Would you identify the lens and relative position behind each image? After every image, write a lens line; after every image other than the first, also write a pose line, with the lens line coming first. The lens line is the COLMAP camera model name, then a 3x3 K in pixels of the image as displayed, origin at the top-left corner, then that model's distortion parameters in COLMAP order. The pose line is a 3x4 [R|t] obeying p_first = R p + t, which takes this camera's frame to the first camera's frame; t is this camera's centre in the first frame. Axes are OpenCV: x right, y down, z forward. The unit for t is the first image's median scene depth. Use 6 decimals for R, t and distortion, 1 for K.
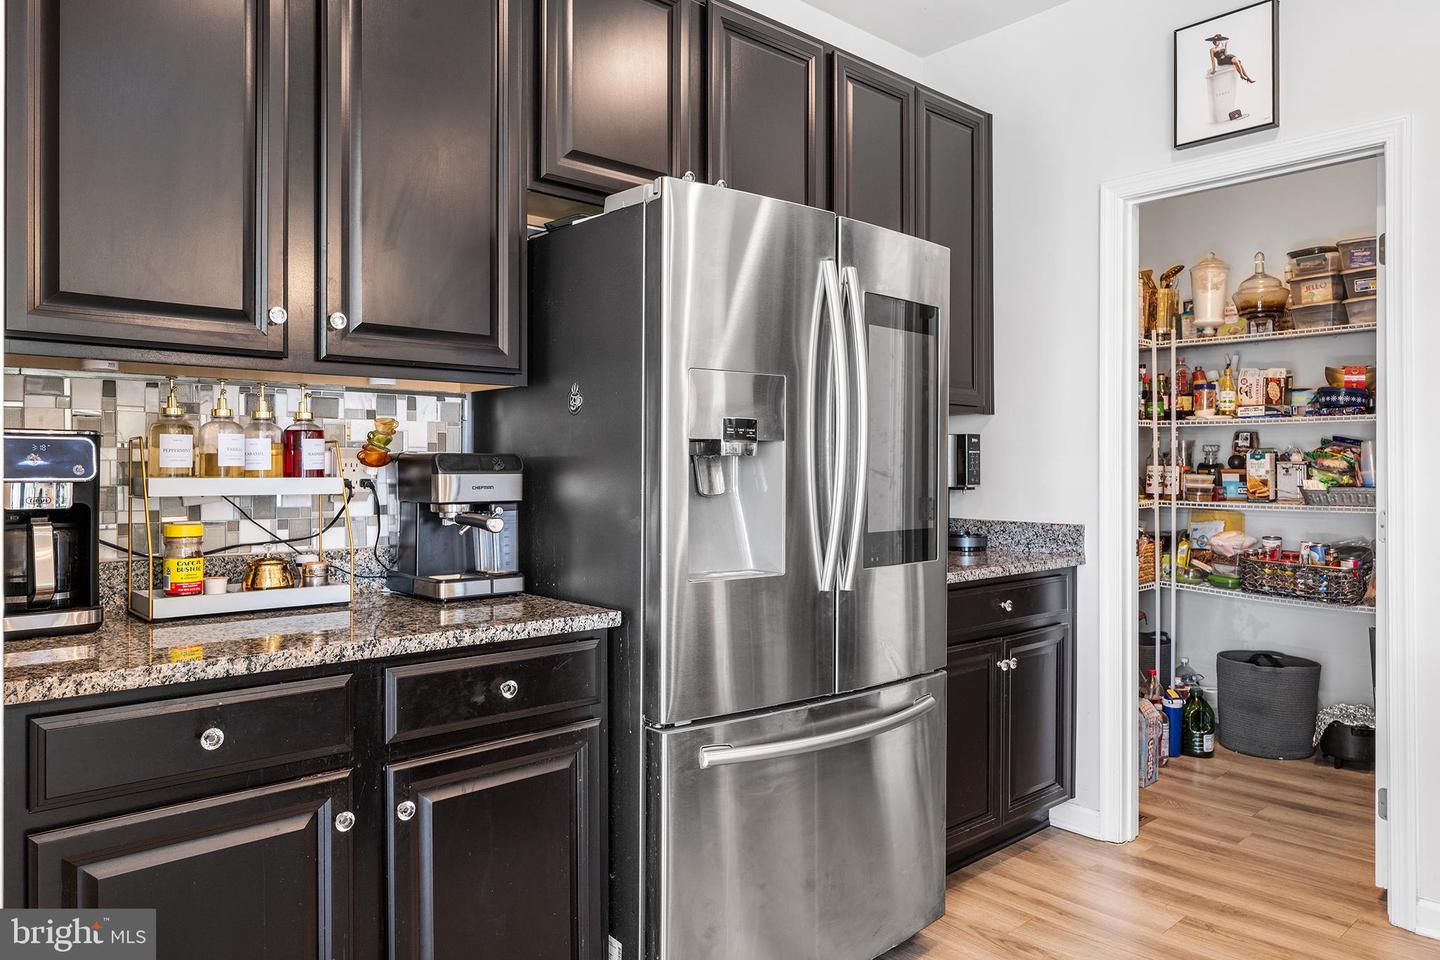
lens RADIAL K [[973.0, 0, 724.4], [0, 973.0, 474.2], [0, 0, 1]] dist [-0.001174, -0.004032]
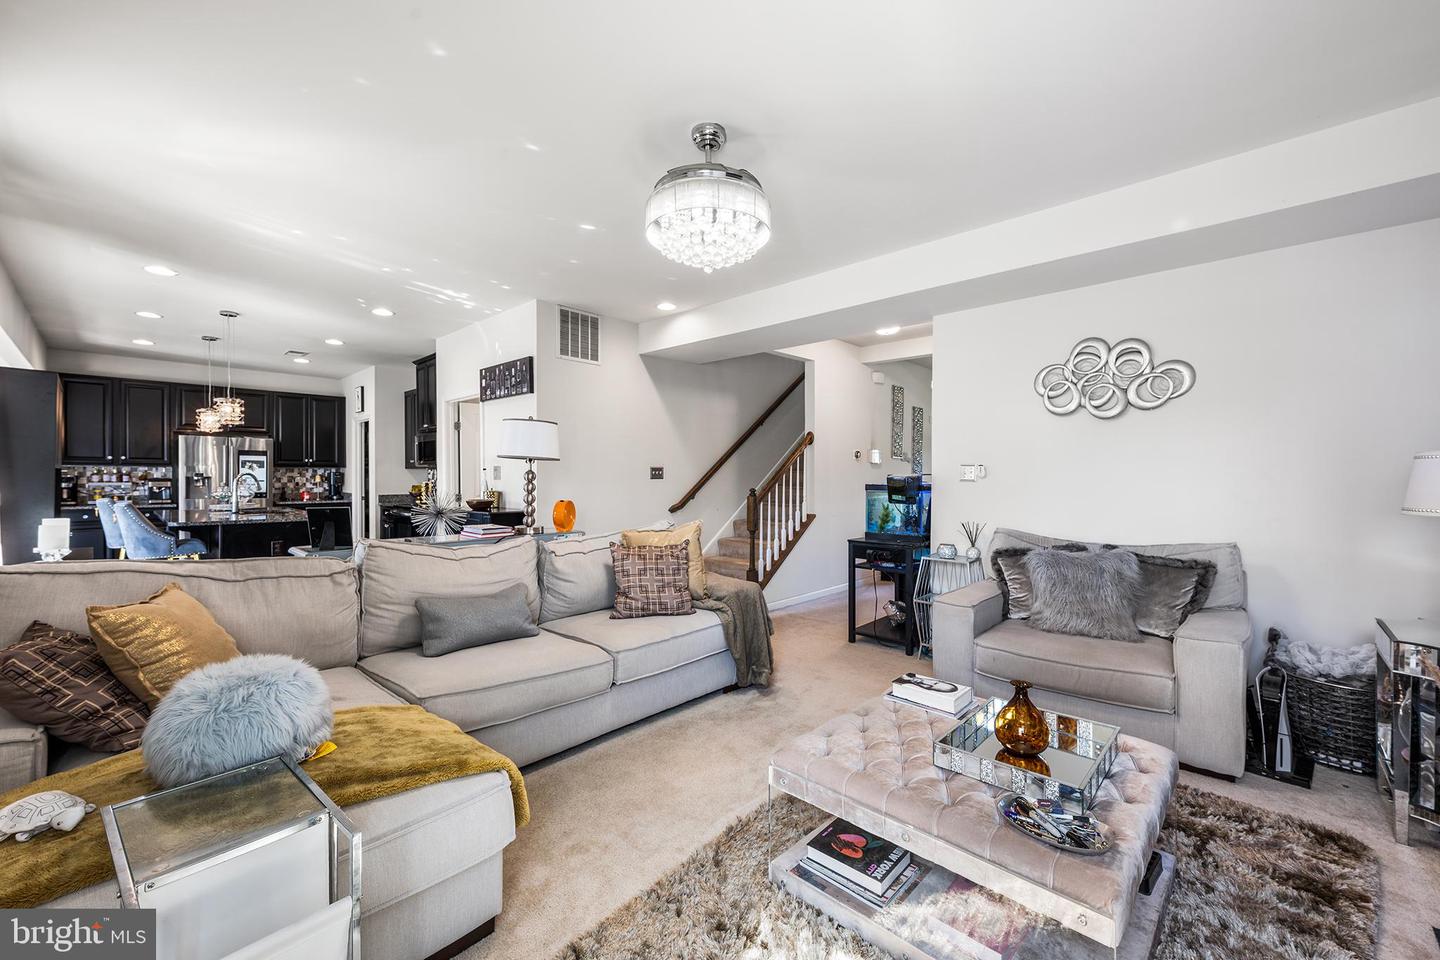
lens RADIAL K [[568.1, 0, 720.0], [0, 568.1, 480.0], [0, 0, 1]] dist [0.000764, -0.000024]
pose [[0.996445, 0.003218, 0.084188, 1.517415], [-0.003621, 0.999983, 0.004637, -0.021884], [-0.084172, -0.004925, 0.996439, -1.445637]]
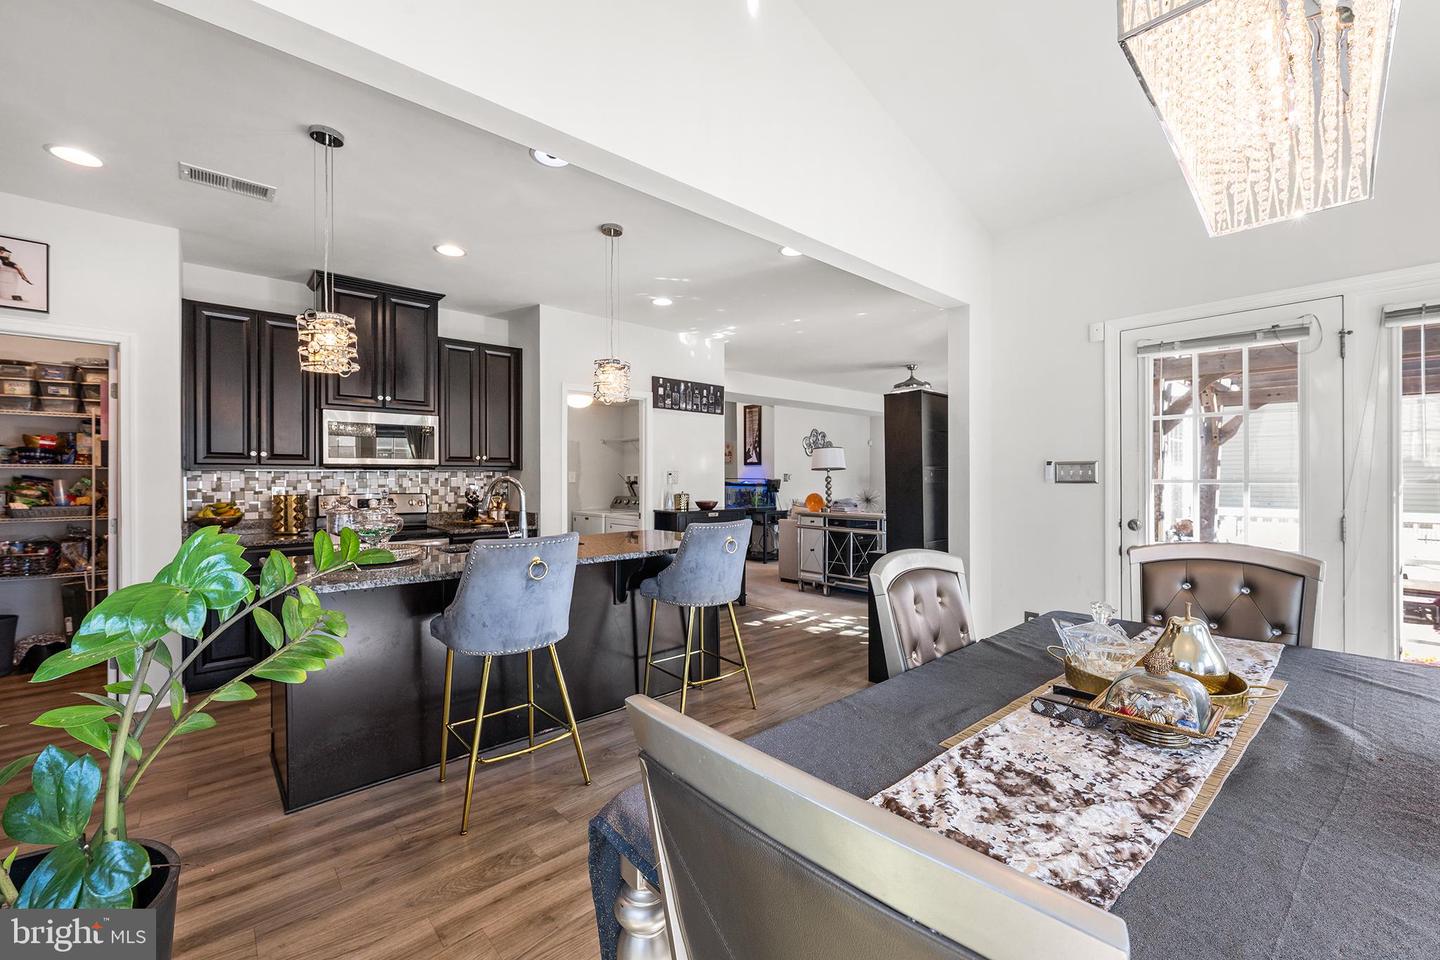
lens RADIAL K [[582.6, 0, 724.1], [0, 582.6, 481.3], [0, 0, 1]] dist [0.002075, 0.000221]
pose [[0.001551, -0.001849, 0.999997, -0.380535], [0.007553, 0.999970, 0.001837, -0.023224], [-0.999970, 0.007550, 0.001565, -0.197528]]
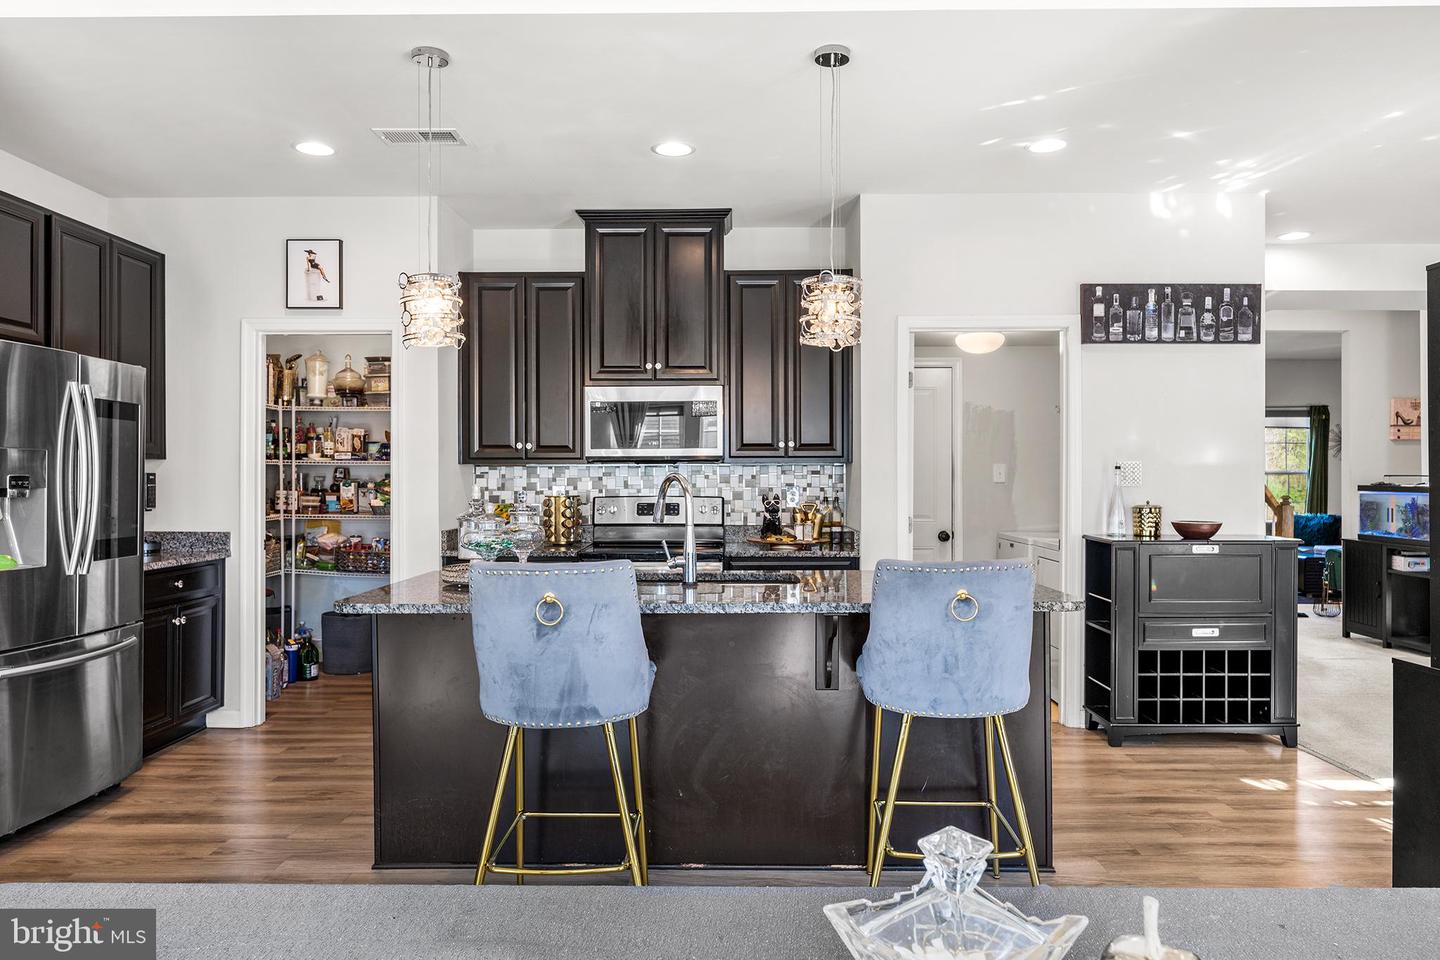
lens RADIAL K [[973.0, 0, 724.4], [0, 973.0, 474.2], [0, 0, 1]] dist [-0.001174, -0.004032]
pose [[0.679265, 0.004841, 0.733877, -0.200809], [0.002682, 0.999955, -0.009079, -0.020685], [-0.733888, 0.008135, 0.679221, -0.544238]]
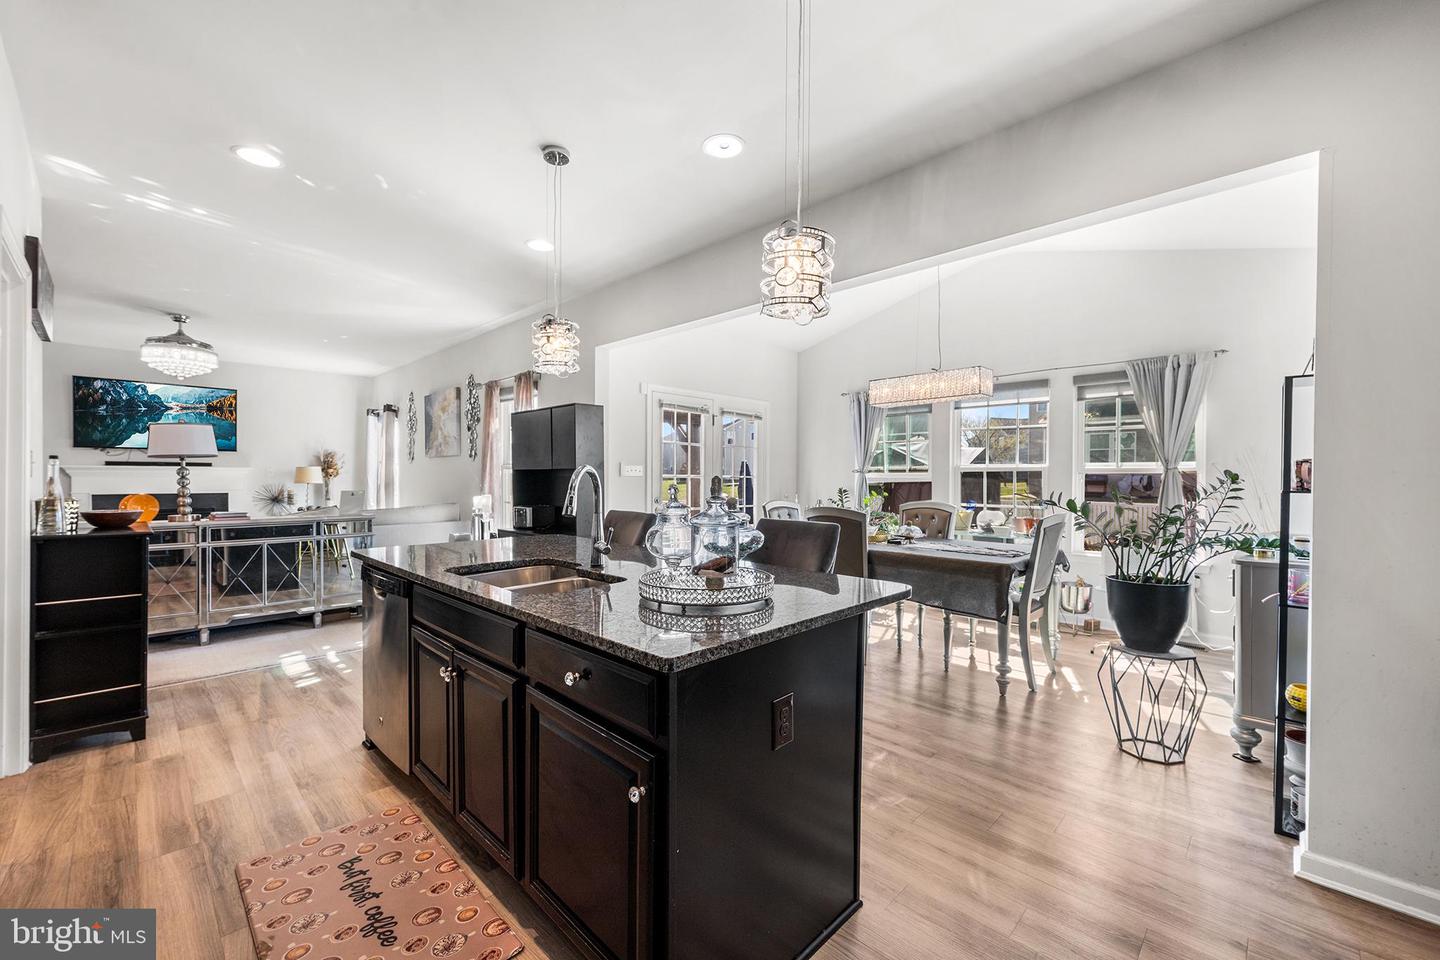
lens RADIAL K [[582.6, 0, 724.1], [0, 582.6, 481.3], [0, 0, 1]] dist [0.002075, 0.000221]
pose [[-0.997981, -0.004119, -0.063375, 0.335851], [-0.004799, 0.999932, 0.010584, -0.022541], [0.063327, 0.010867, -0.997934, 0.667866]]
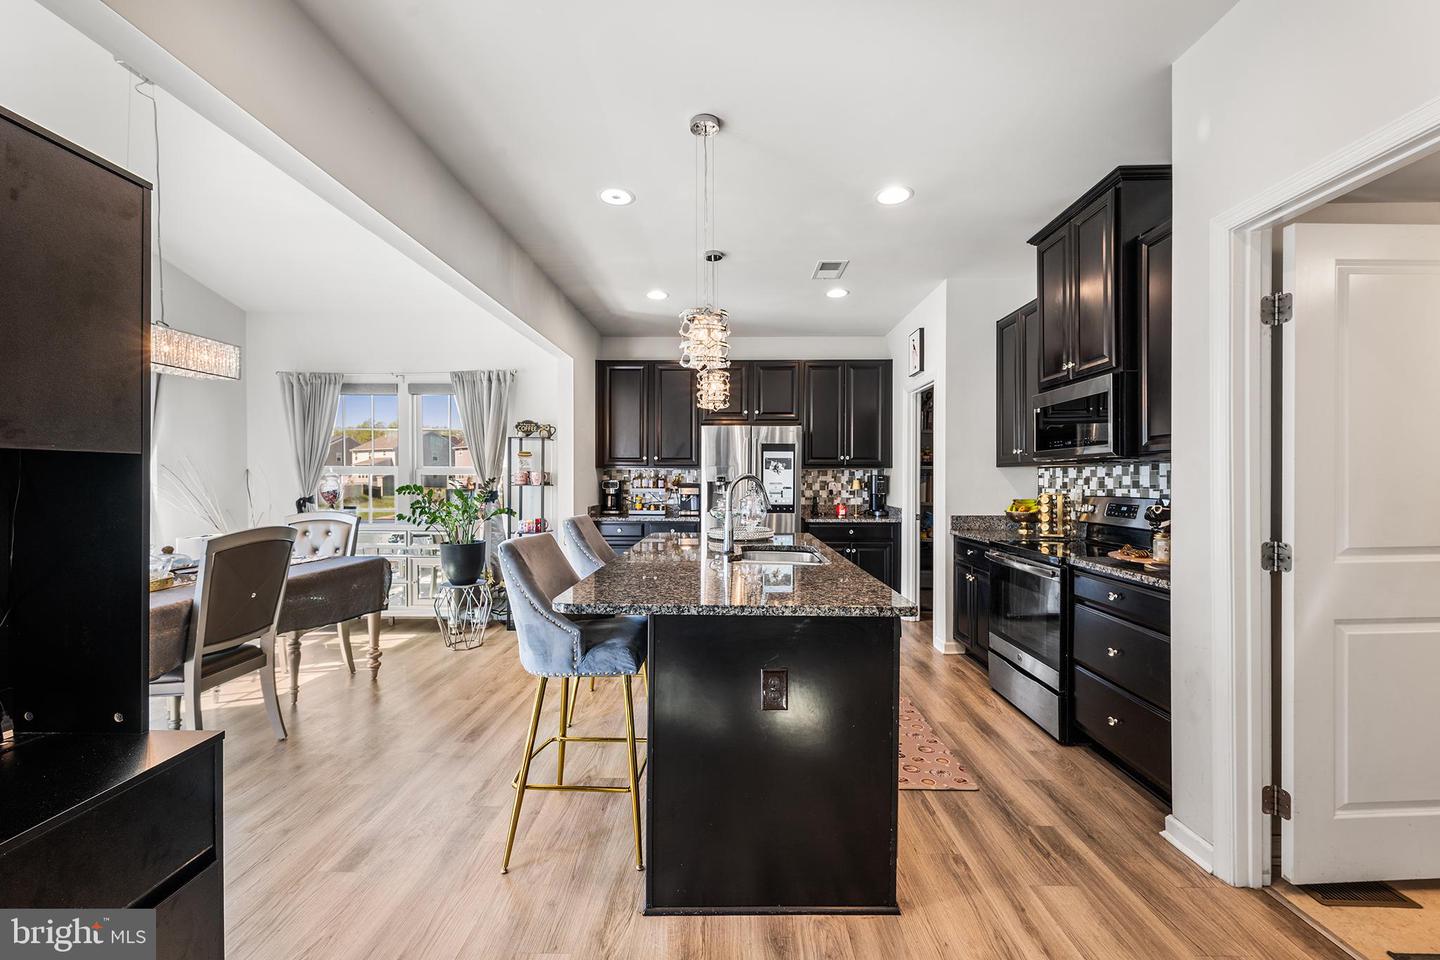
lens RADIAL K [[568.1, 0, 720.0], [0, 568.1, 480.0], [0, 0, 1]] dist [0.000764, -0.000024]
pose [[0.729409, 0.004415, -0.684064, 0.916134], [-0.005319, 0.999986, 0.000782, -0.022855], [0.684057, 0.003068, 0.729422, -0.461436]]
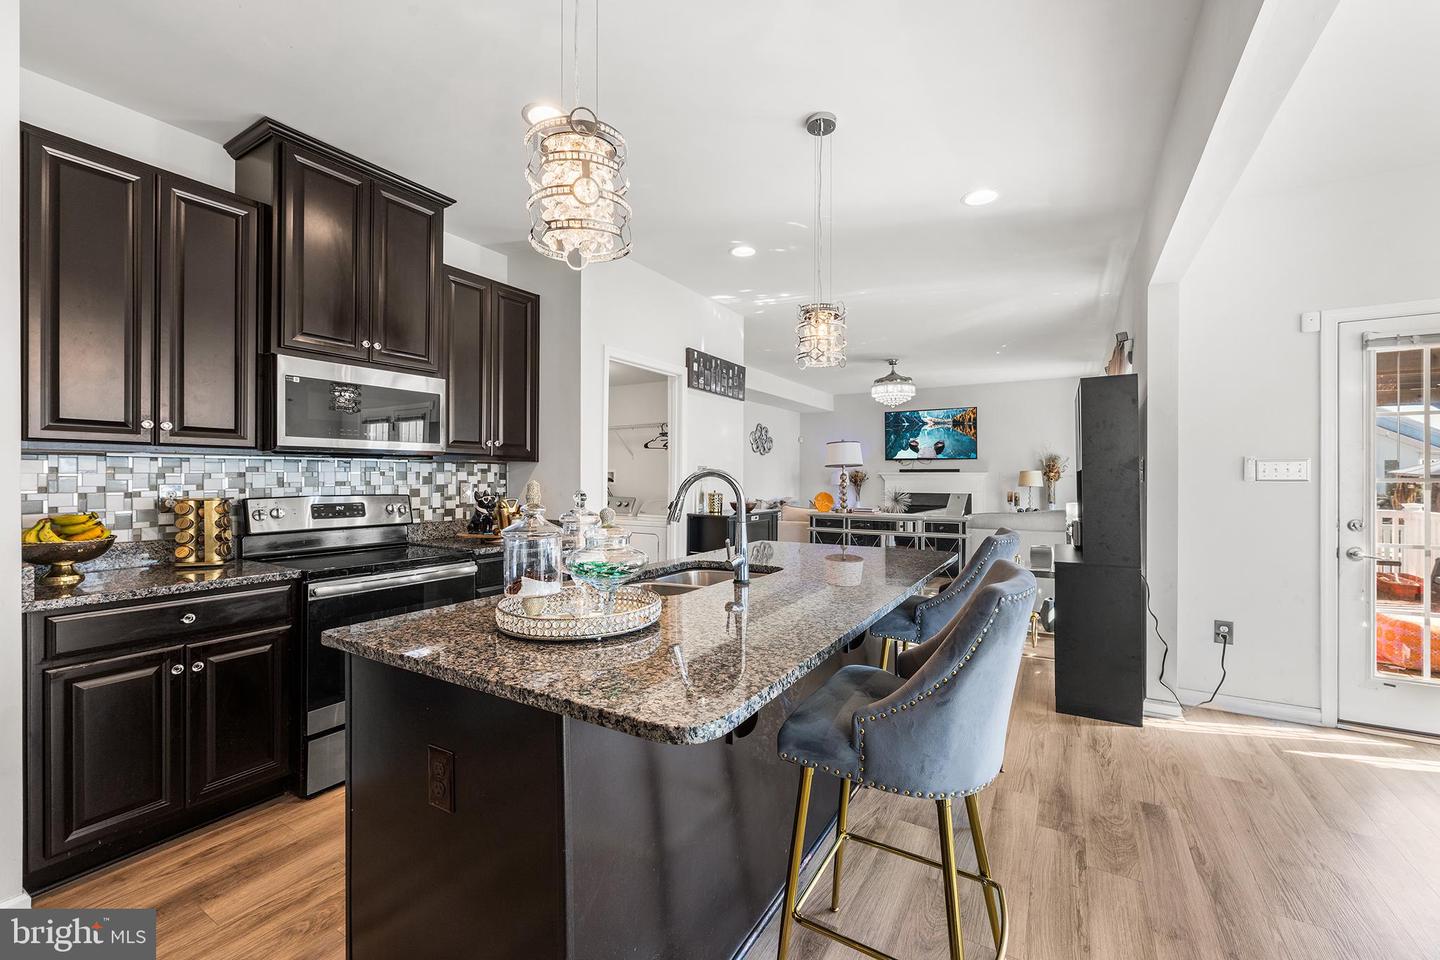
lens RADIAL K [[578.5, 0, 721.9], [0, 578.5, 476.0], [0, 0, 1]] dist [0.000502, -0.000066]
pose [[-0.292376, 0.003060, 0.956299, -0.062314], [0.002448, 0.999994, -0.002451, -0.023254], [-0.956300, 0.001624, -0.292382, 0.250358]]
